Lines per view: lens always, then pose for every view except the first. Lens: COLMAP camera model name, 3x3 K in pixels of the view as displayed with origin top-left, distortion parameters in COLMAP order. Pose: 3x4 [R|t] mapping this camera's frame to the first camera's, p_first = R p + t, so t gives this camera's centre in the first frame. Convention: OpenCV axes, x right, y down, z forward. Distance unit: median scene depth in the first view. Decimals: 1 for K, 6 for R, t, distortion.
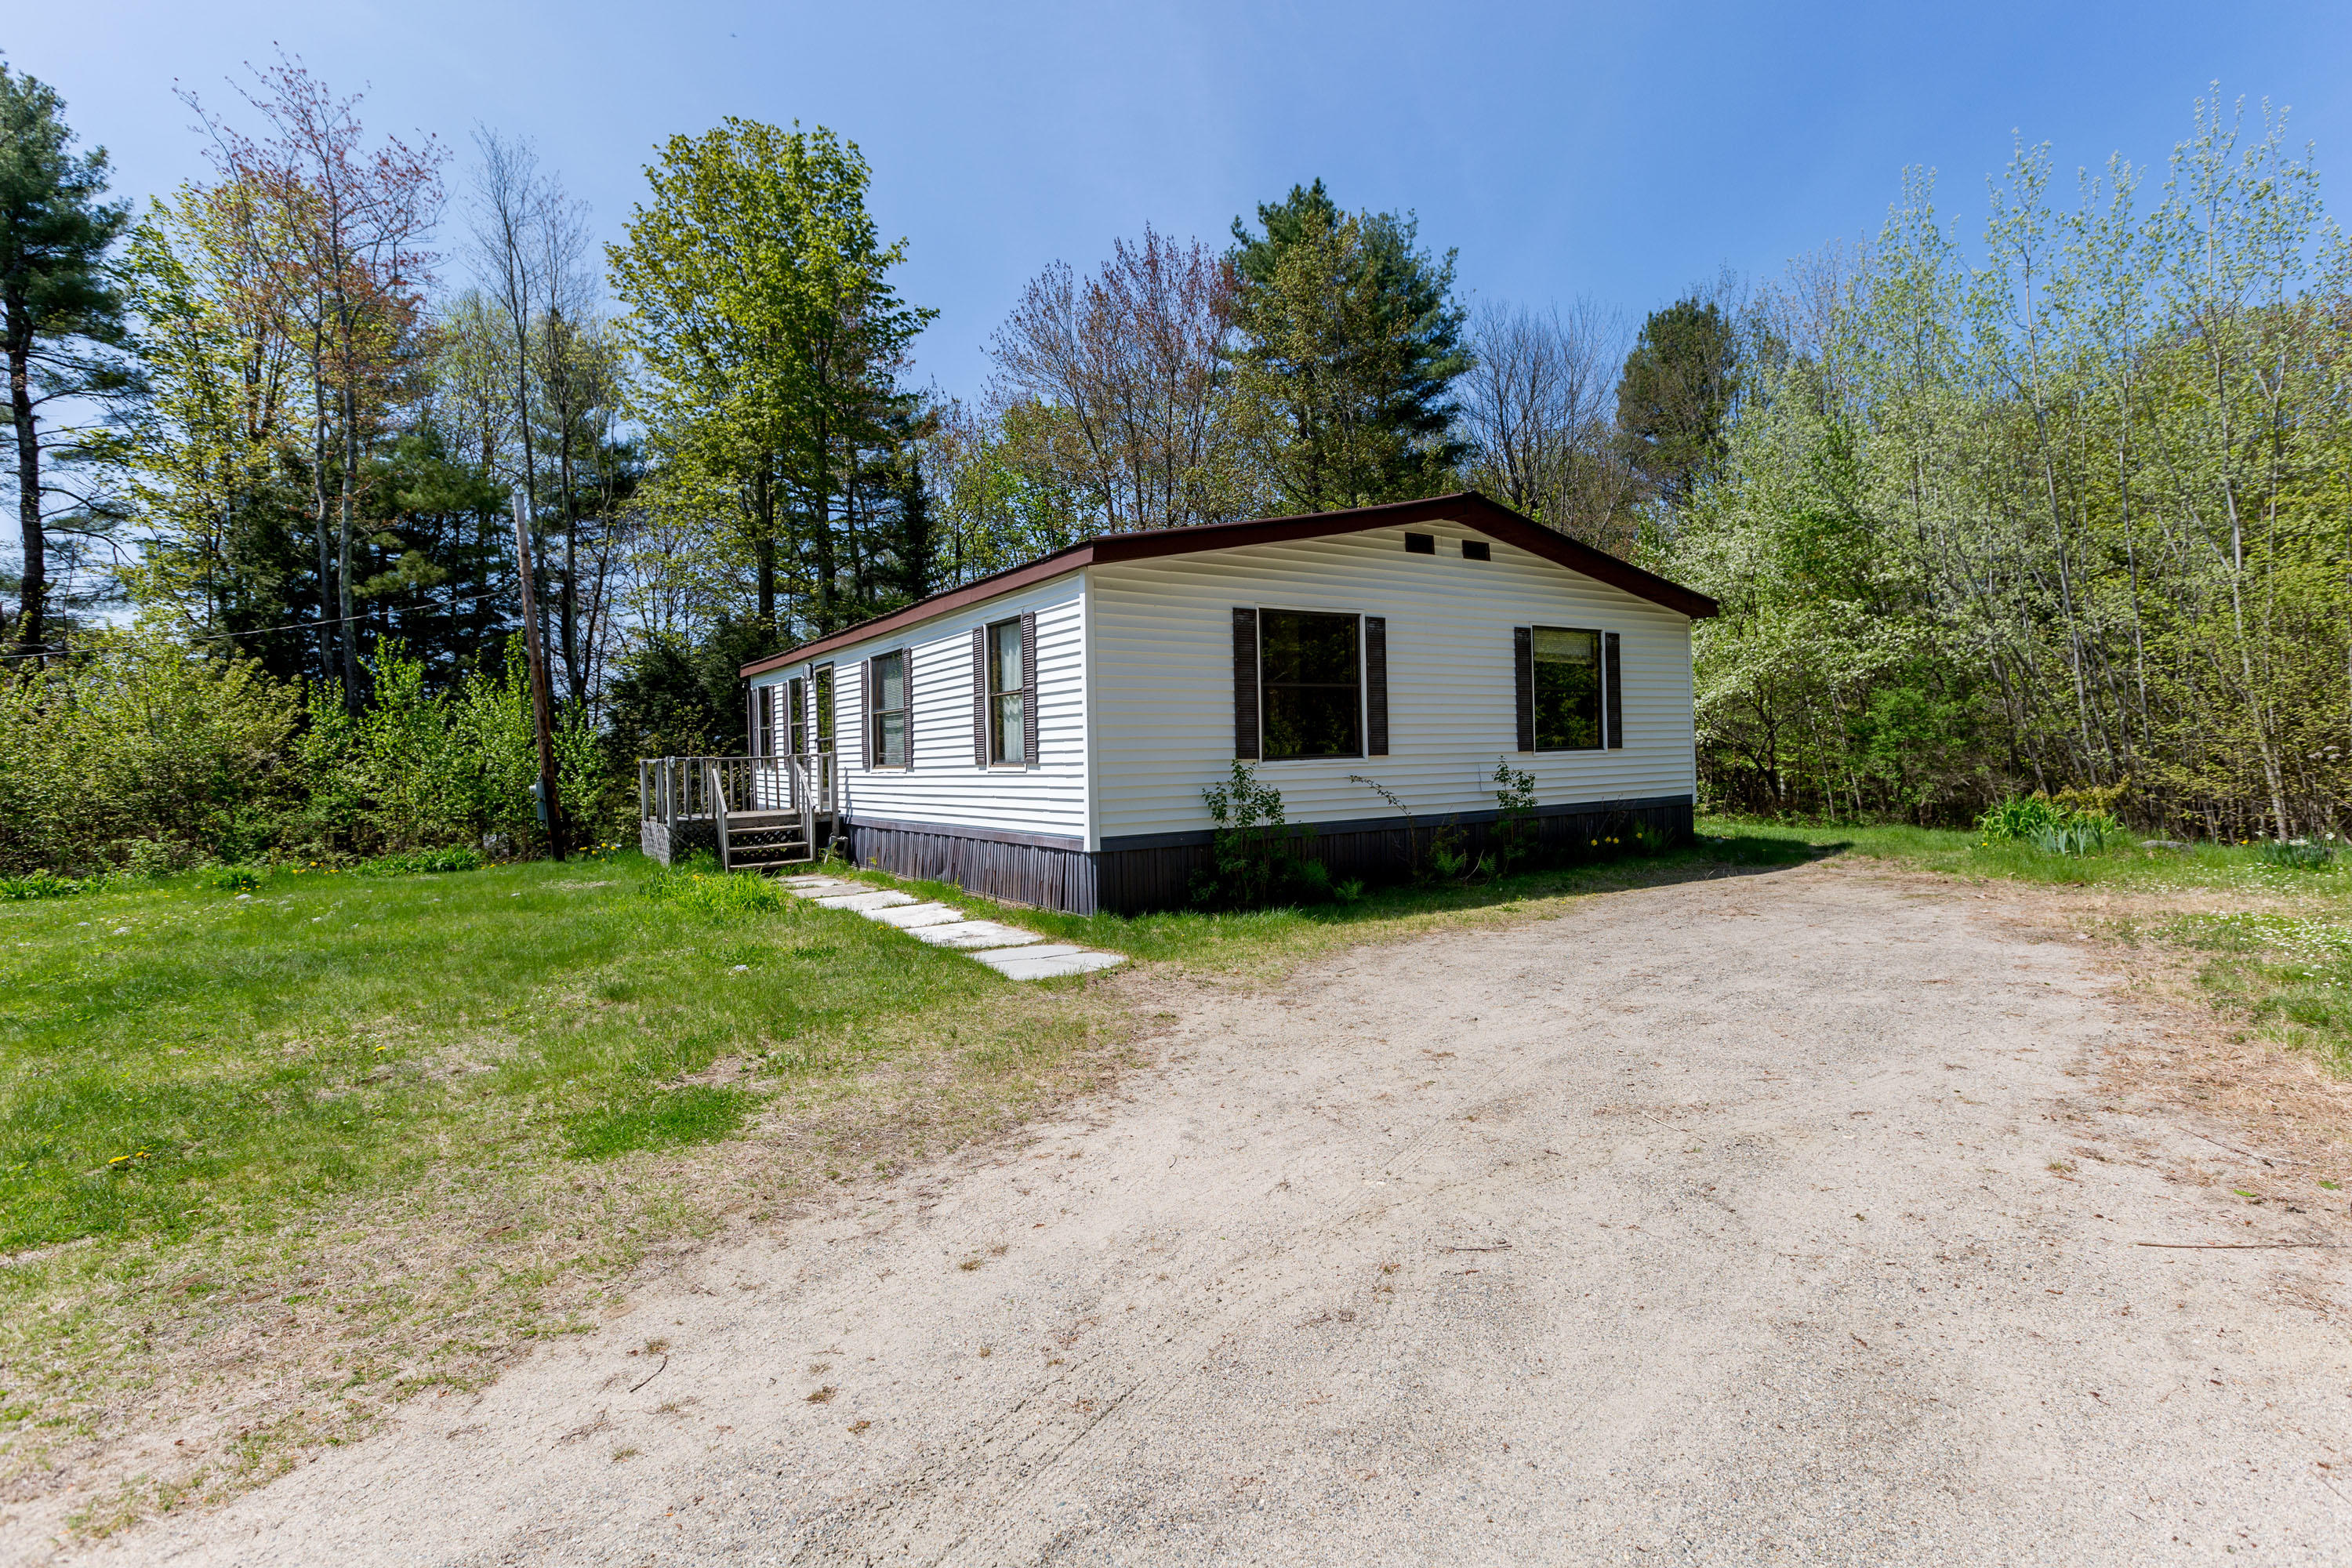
lens RADIAL K [[1102.6, 0, 1184.7], [0, 1102.6, 778.3], [0, 0, 1]] dist [-0.000066, -0.000409]
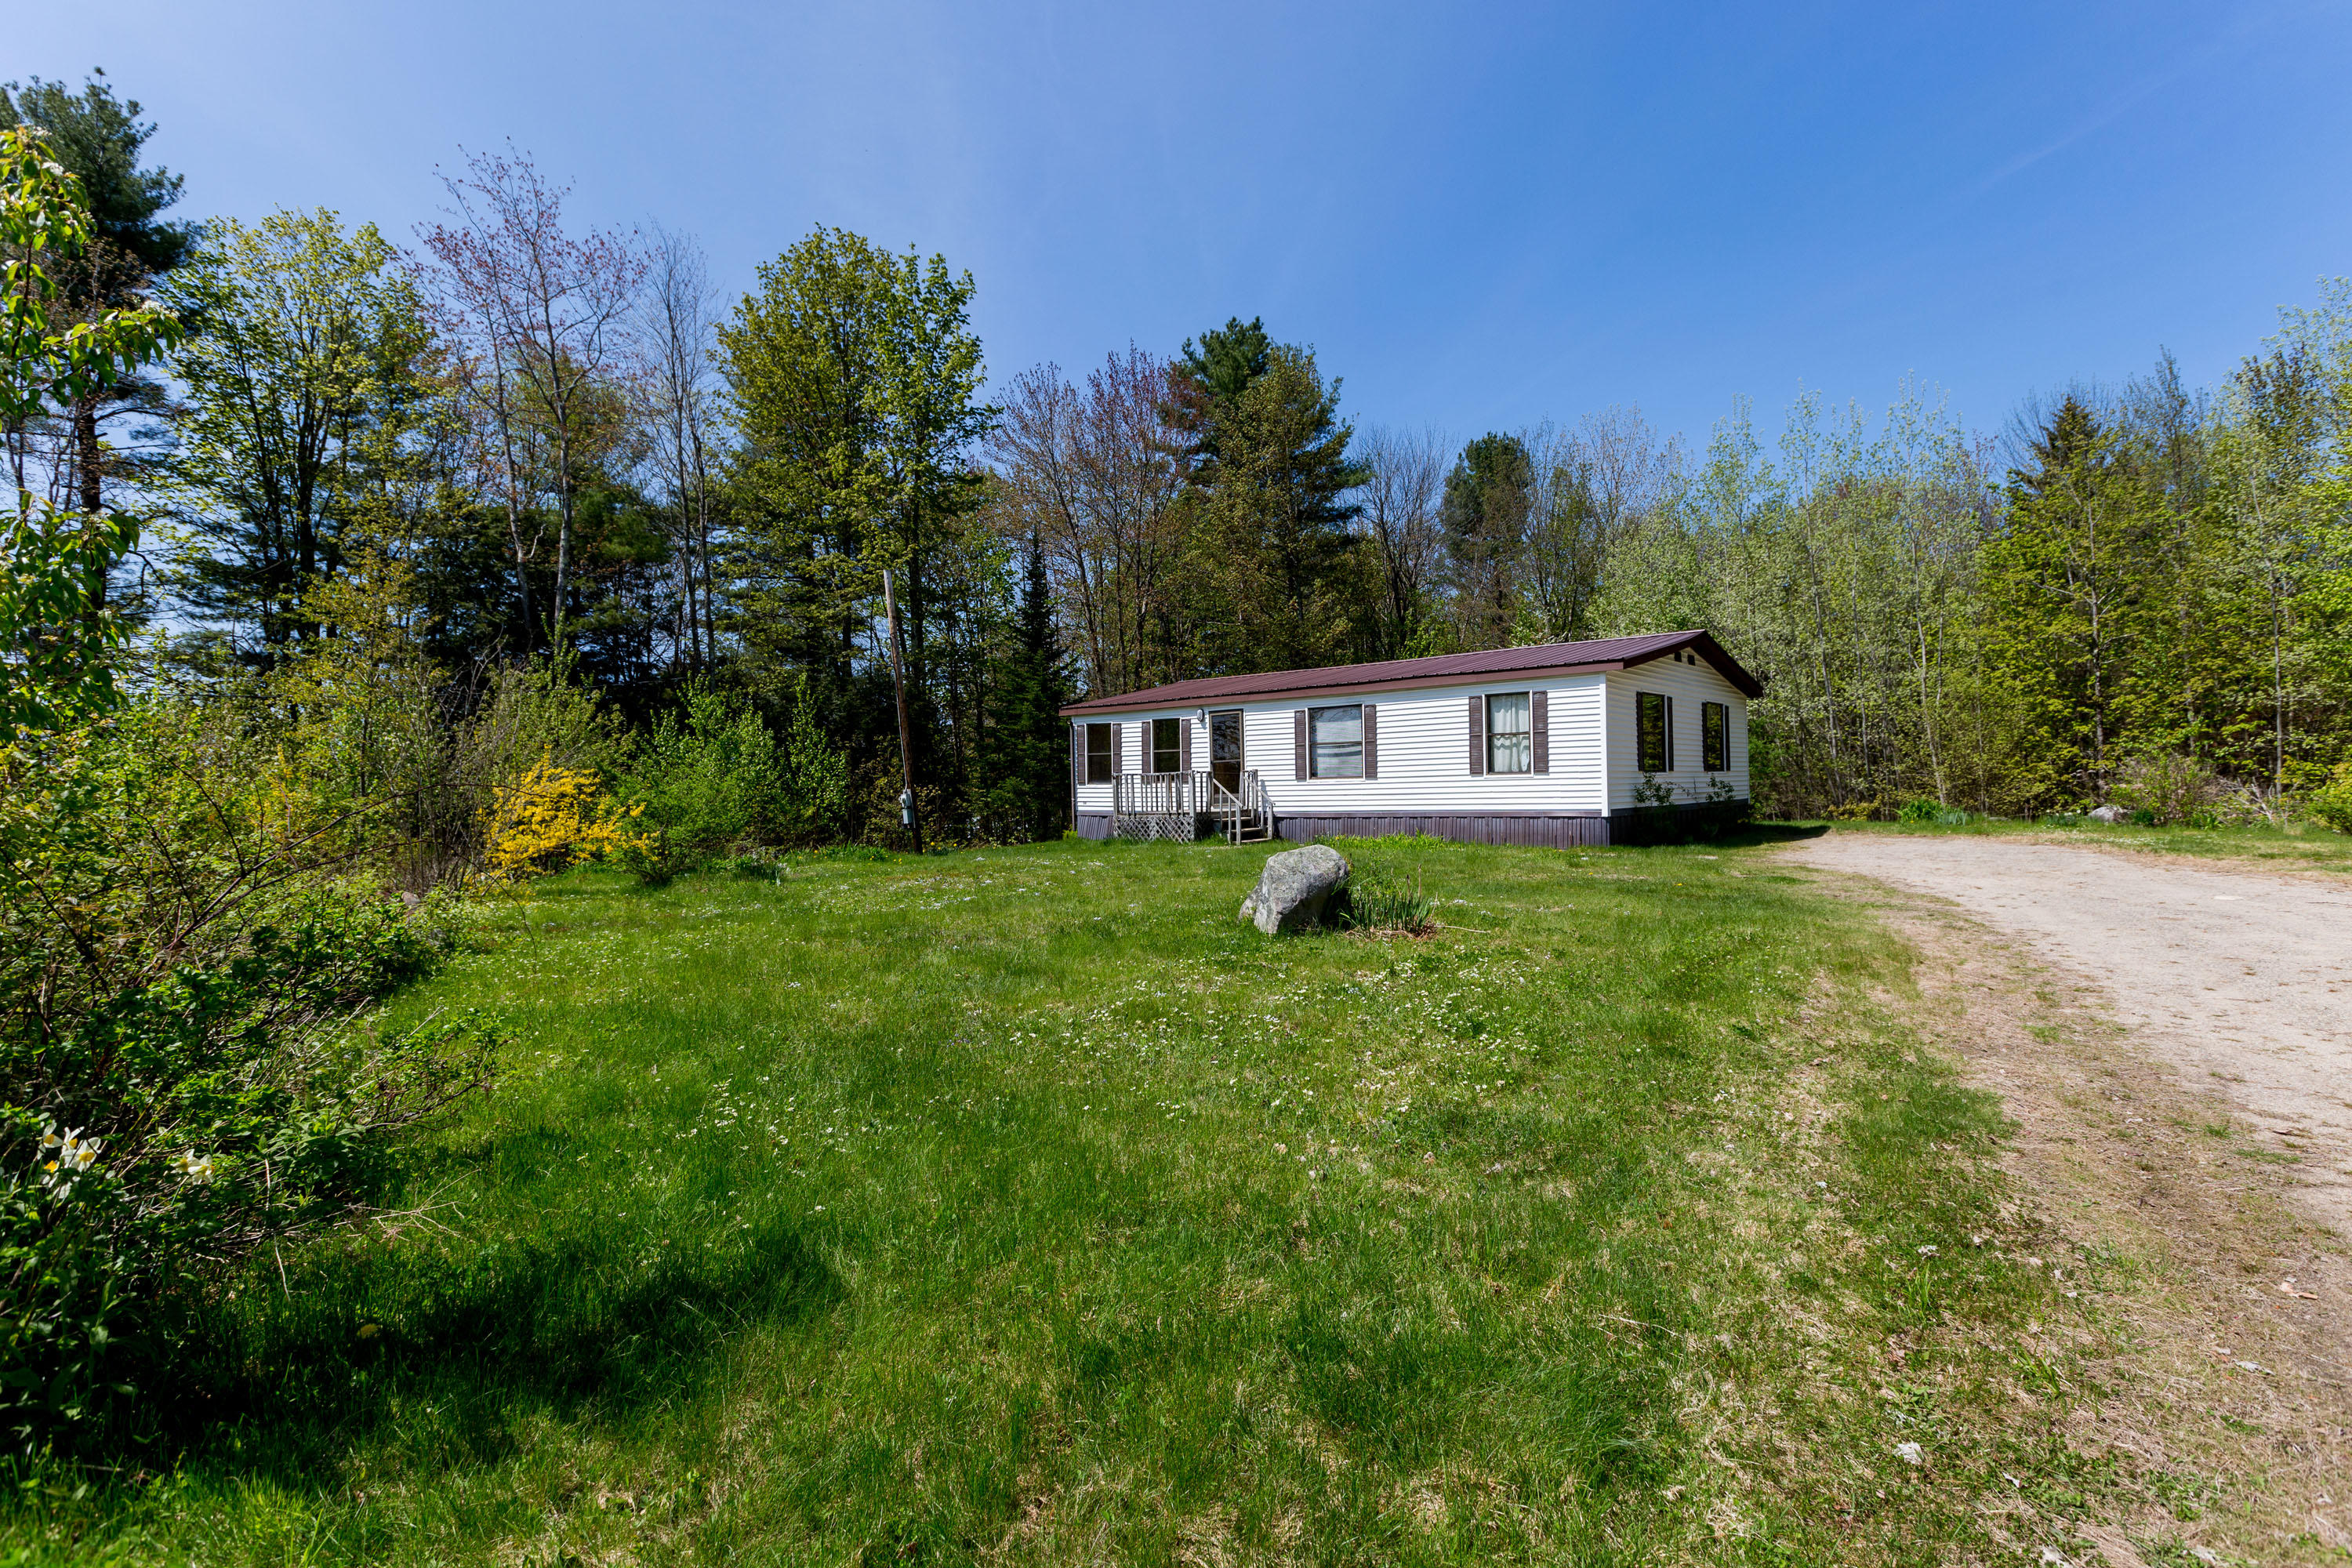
lens RADIAL K [[1102.6, 0, 1168.1], [0, 1102.6, 786.4], [0, 0, 1]] dist [-0.000066, -0.000409]
pose [[0.966494, 0.006243, 0.256614, -0.551897], [0.001396, 0.999562, -0.029576, 0.028827], [-0.256686, 0.028943, 0.966061, -0.280979]]
